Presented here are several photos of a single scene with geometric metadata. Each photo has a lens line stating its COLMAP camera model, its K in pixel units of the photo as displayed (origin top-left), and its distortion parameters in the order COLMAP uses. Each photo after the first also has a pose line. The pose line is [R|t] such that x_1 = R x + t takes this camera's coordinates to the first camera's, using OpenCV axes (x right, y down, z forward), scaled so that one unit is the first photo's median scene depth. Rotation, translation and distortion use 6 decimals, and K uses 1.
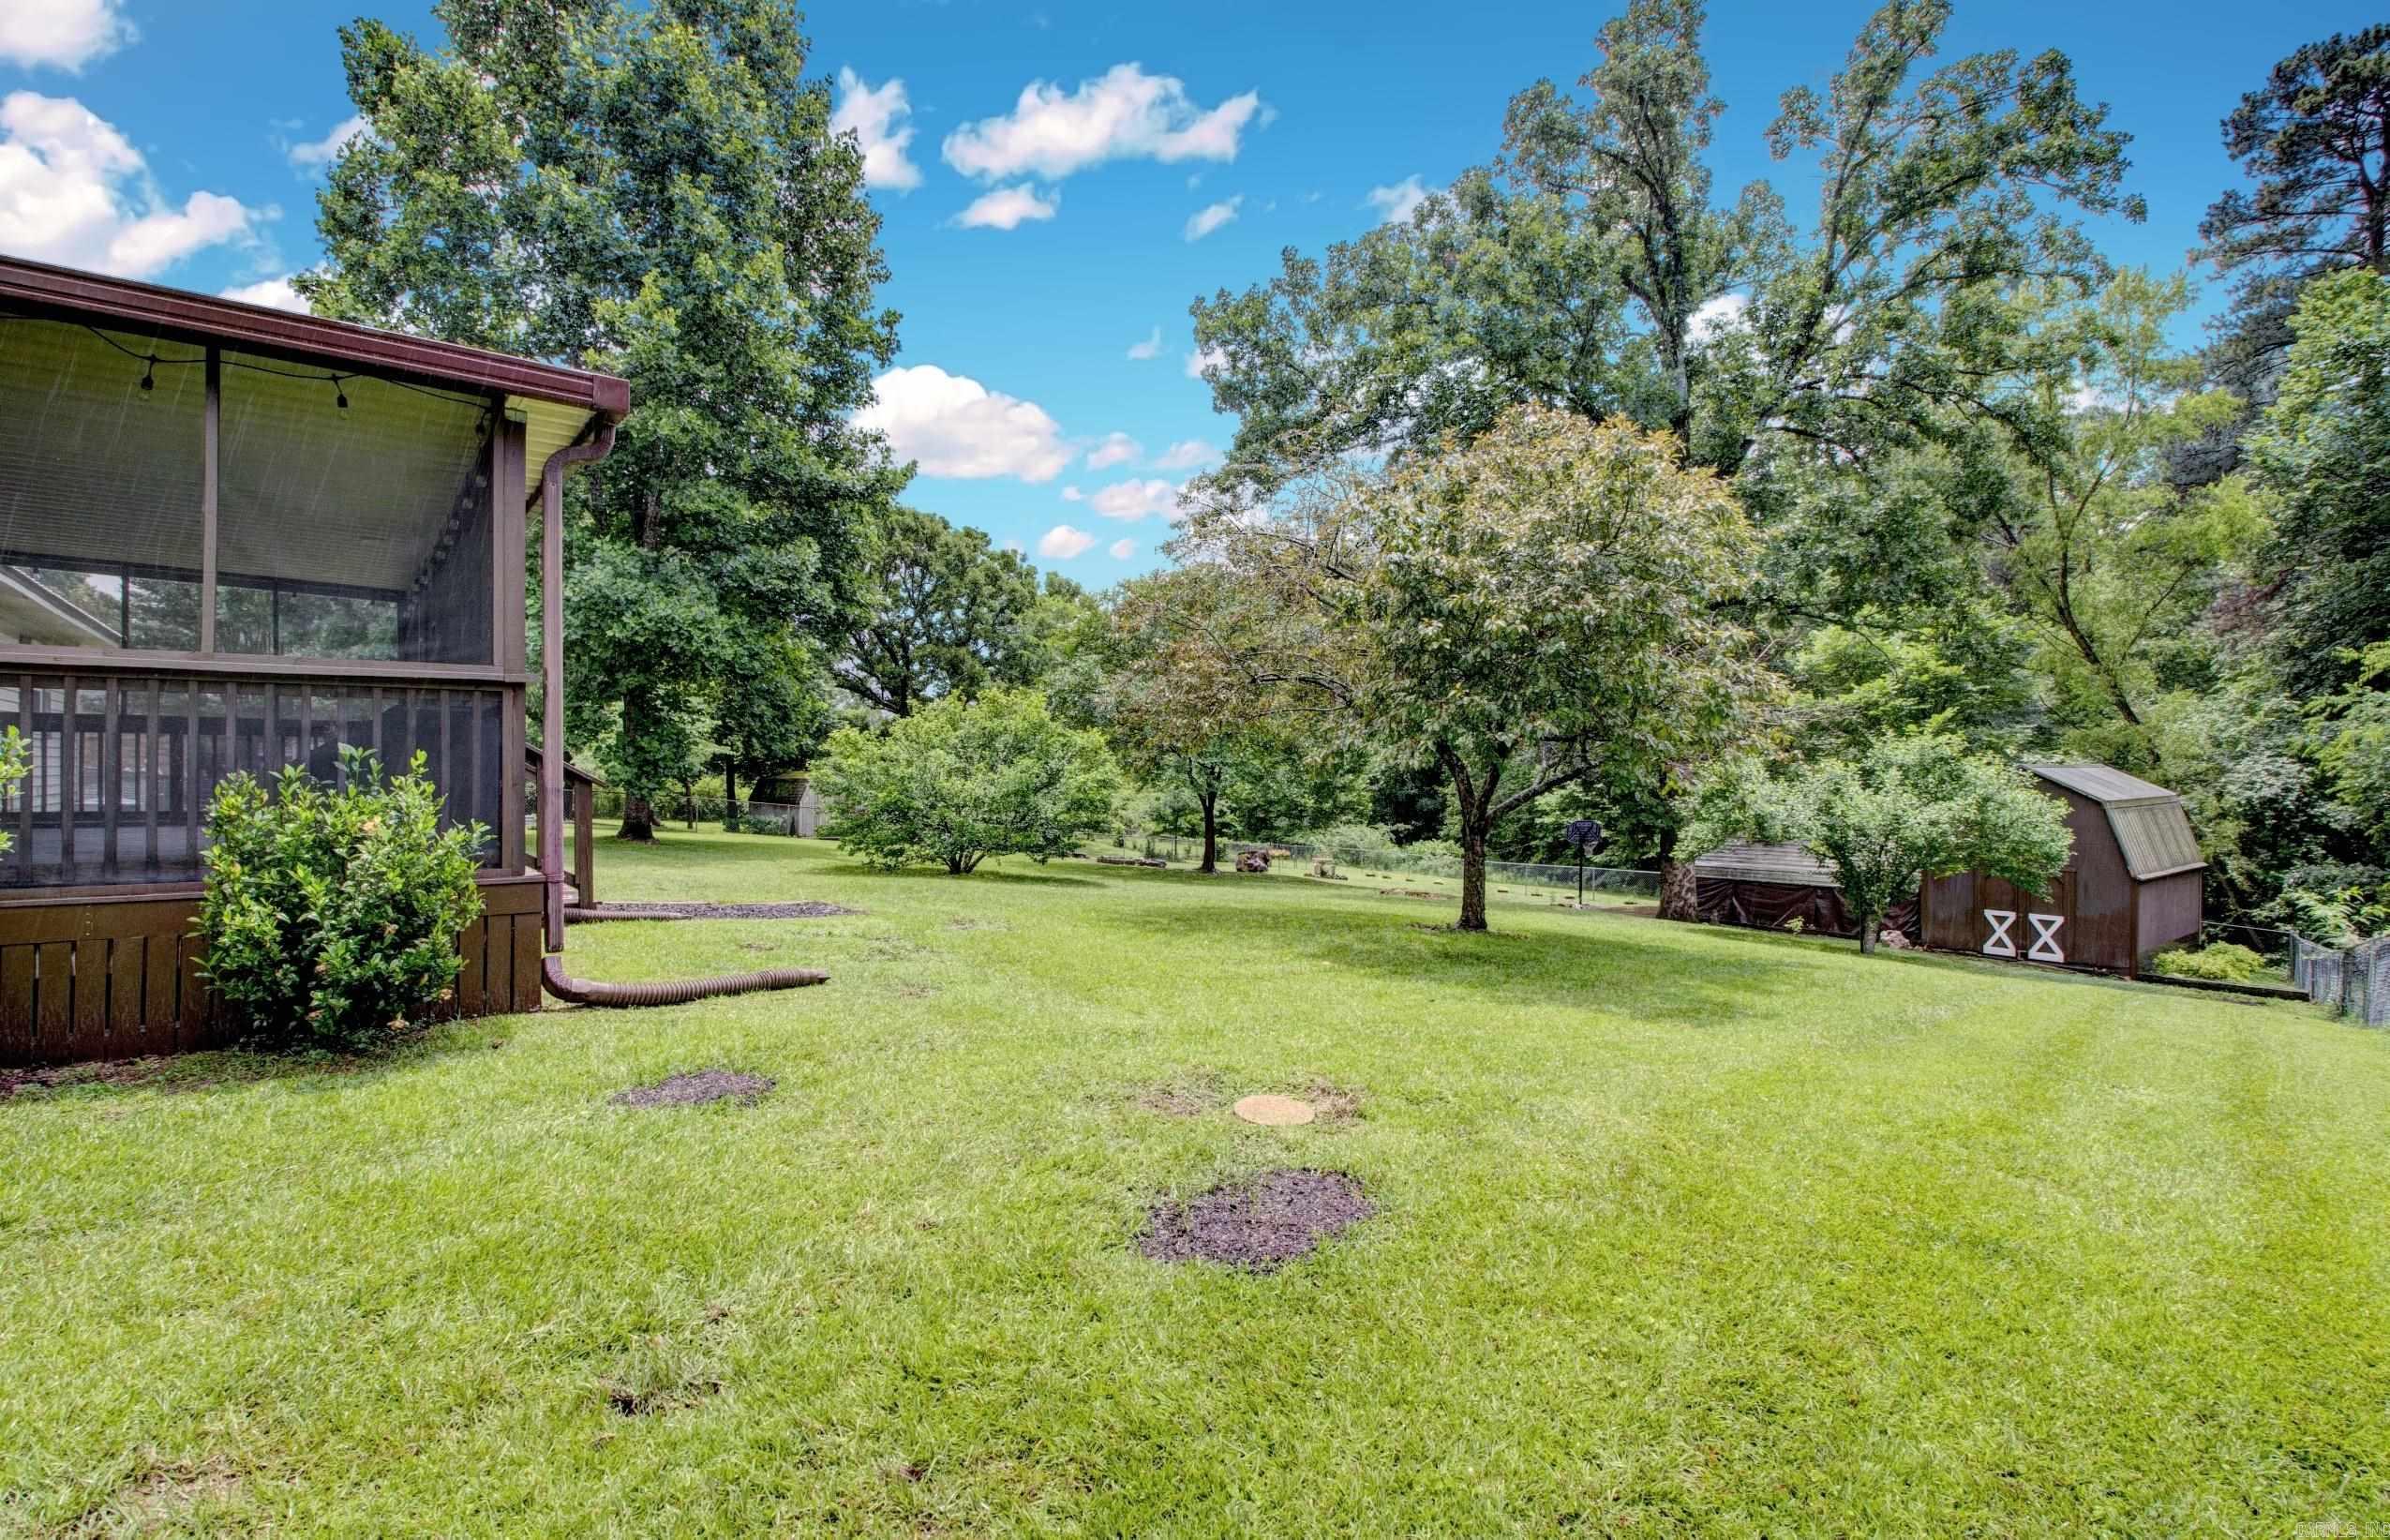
lens RADIAL K [[1132.3, 0, 1188.5], [0, 1132.3, 762.7], [0, 0, 1]] dist [0.017584, -0.030871]
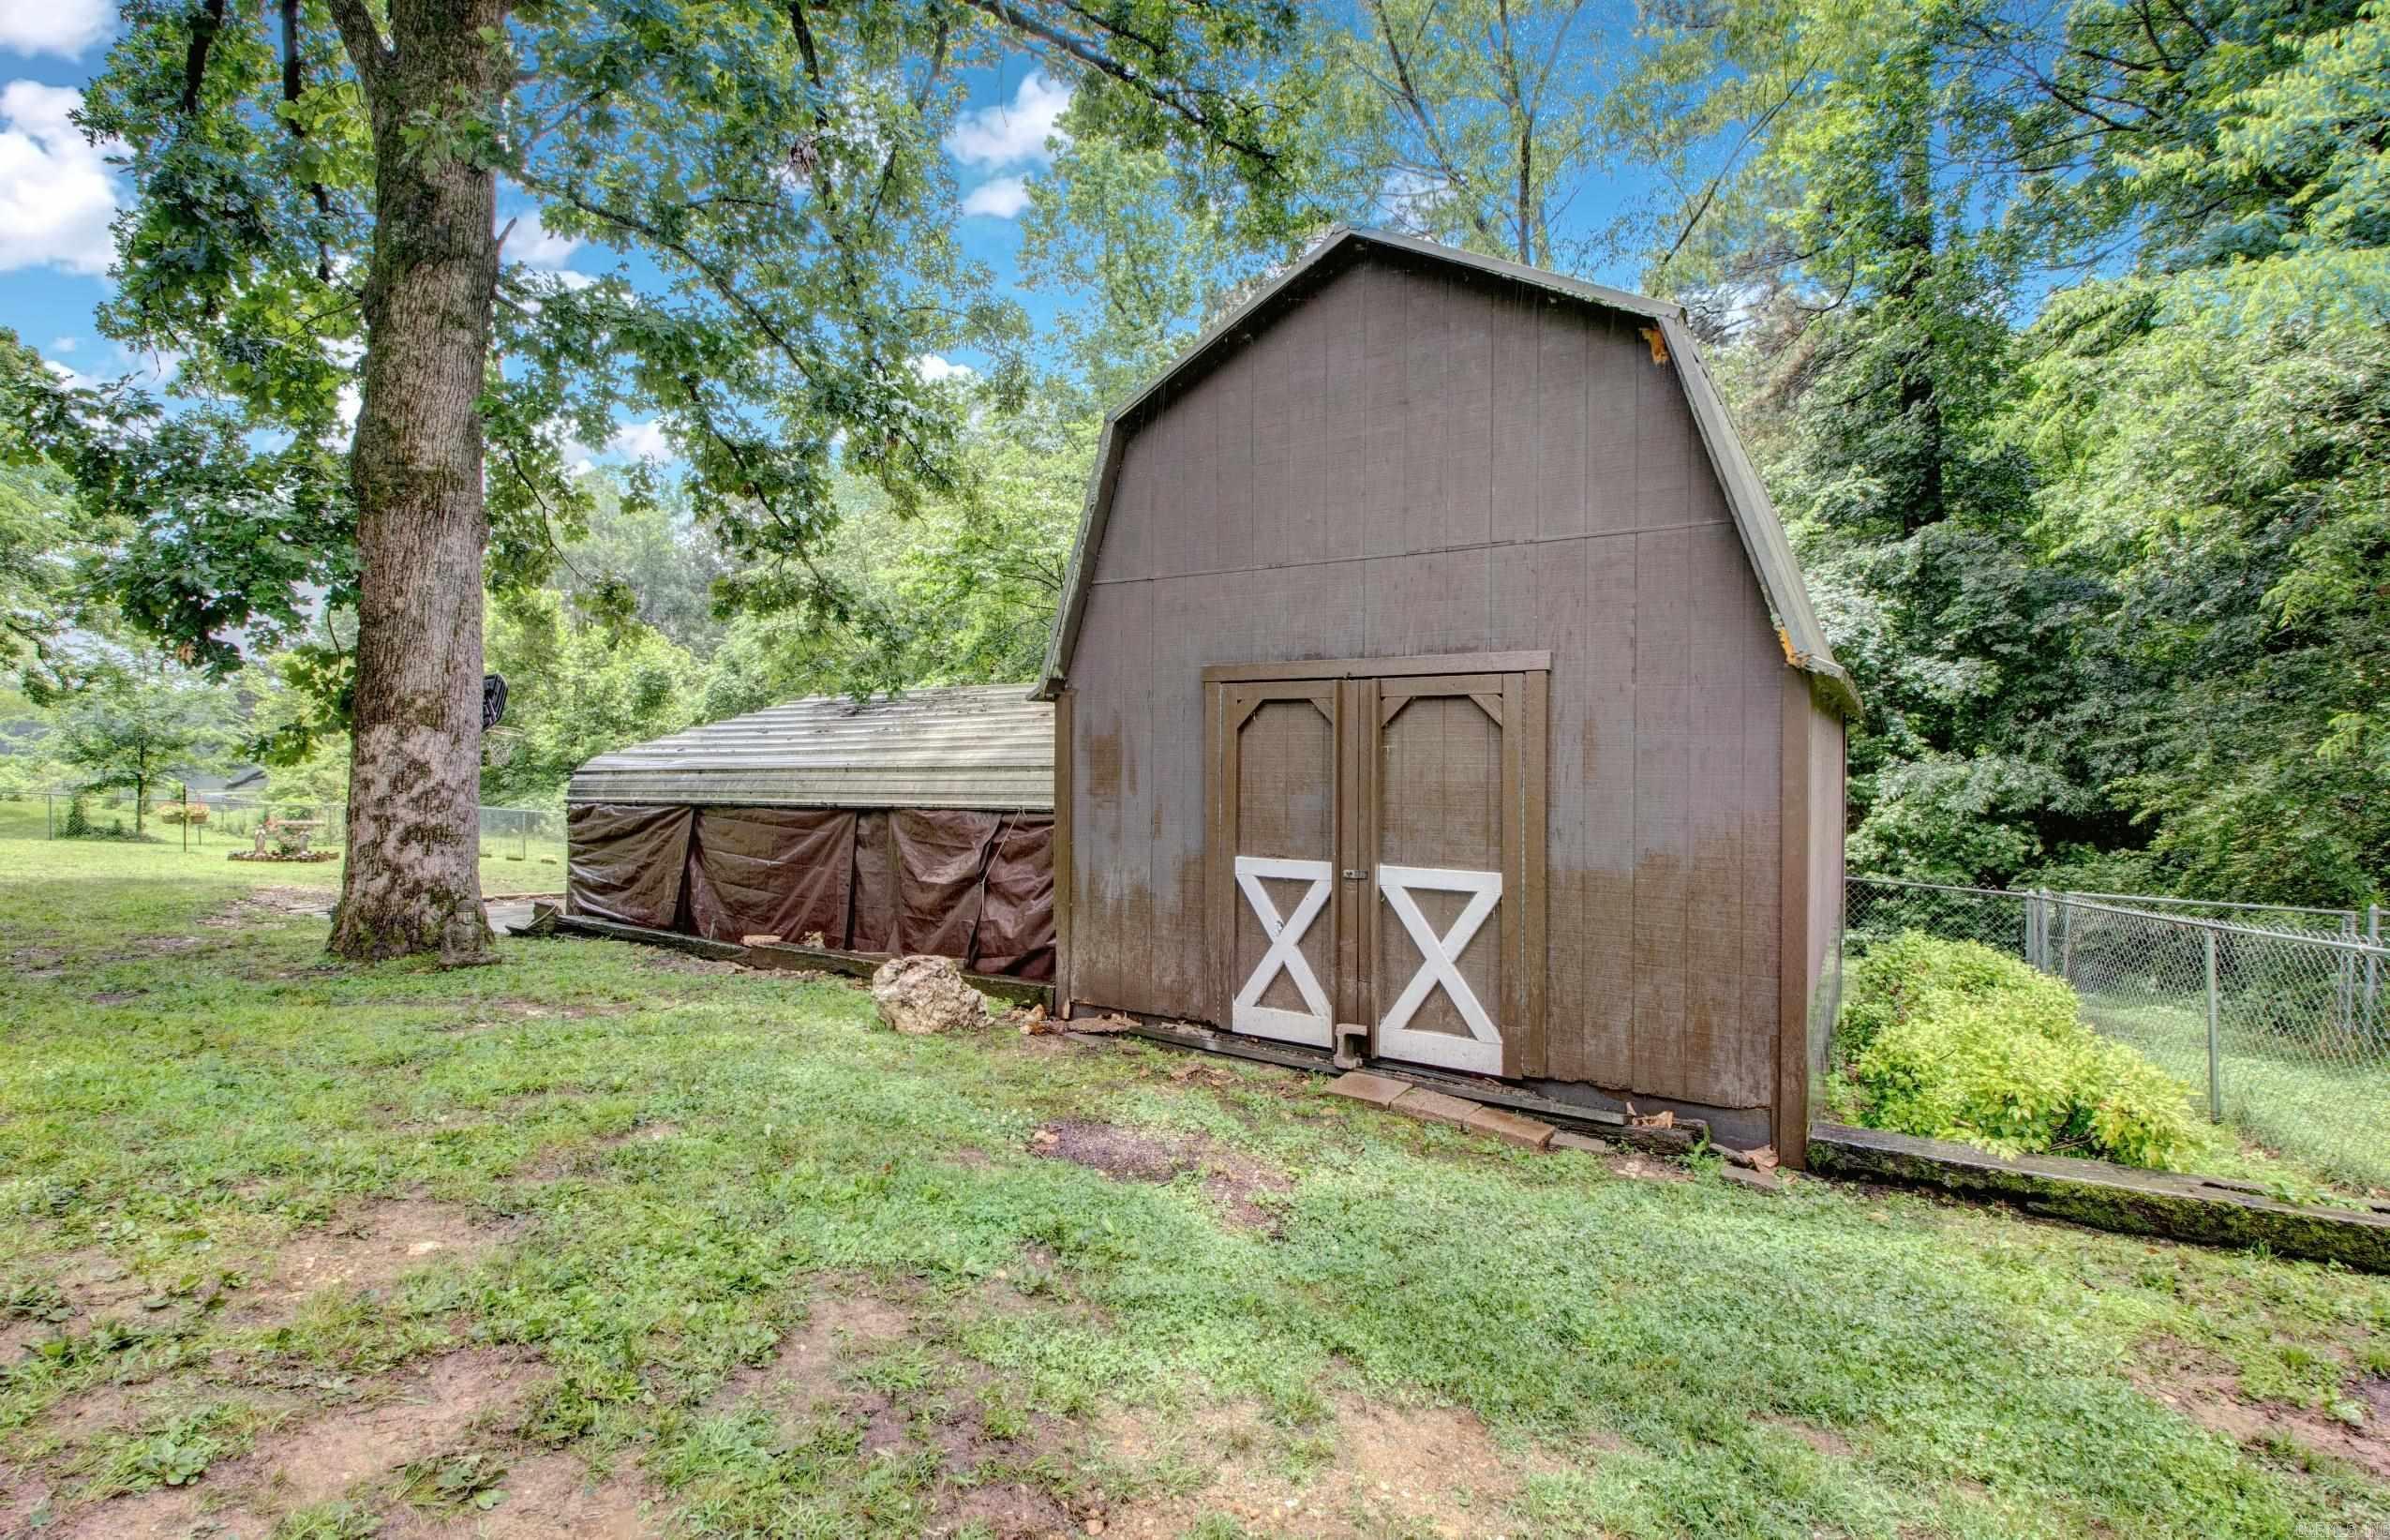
lens RADIAL K [[1132.3, 0, 1188.5], [0, 1132.3, 762.7], [0, 0, 1]] dist [0.017584, -0.030871]
pose [[0.932371, -0.006037, 0.361453, 0.619834], [0.001833, 0.999927, 0.011972, 0.109318], [-0.361499, -0.010499, 0.932313, 0.794733]]
